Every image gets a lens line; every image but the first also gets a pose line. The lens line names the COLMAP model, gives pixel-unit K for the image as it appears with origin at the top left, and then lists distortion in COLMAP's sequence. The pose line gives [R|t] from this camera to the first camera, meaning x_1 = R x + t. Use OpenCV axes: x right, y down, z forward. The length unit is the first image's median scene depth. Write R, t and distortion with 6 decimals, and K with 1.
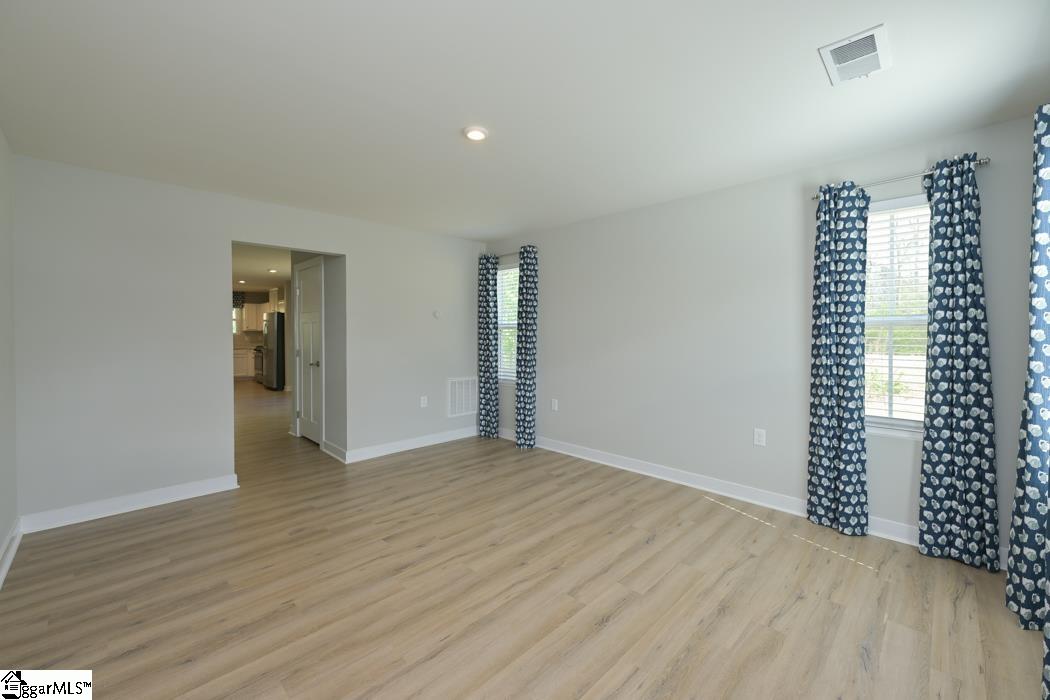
lens RADIAL K [[421.4, 0, 521.9], [0, 421.4, 344.4], [0, 0, 1]] dist [0.004523, 0.000392]
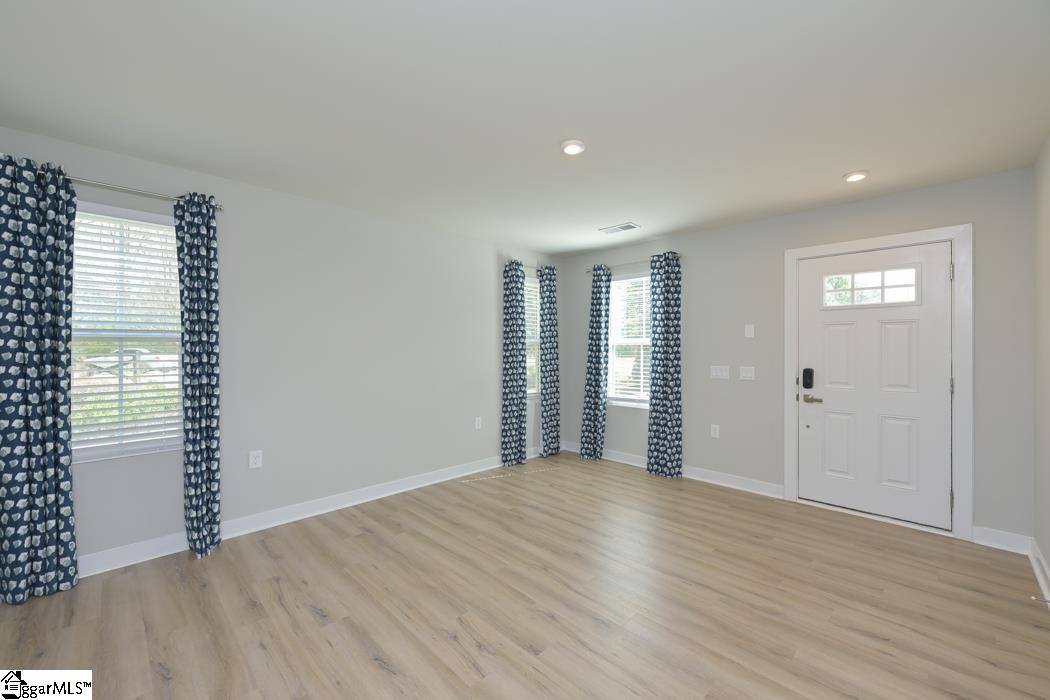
lens RADIAL K [[421.4, 0, 531.3], [0, 421.4, 350.0], [0, 0, 1]] dist [0.004523, 0.000392]
pose [[0.003086, -0.009671, 0.999948, -0.829780], [0.030153, 0.999499, 0.009573, -0.029203], [-0.999541, 0.030122, 0.003376, 0.817901]]
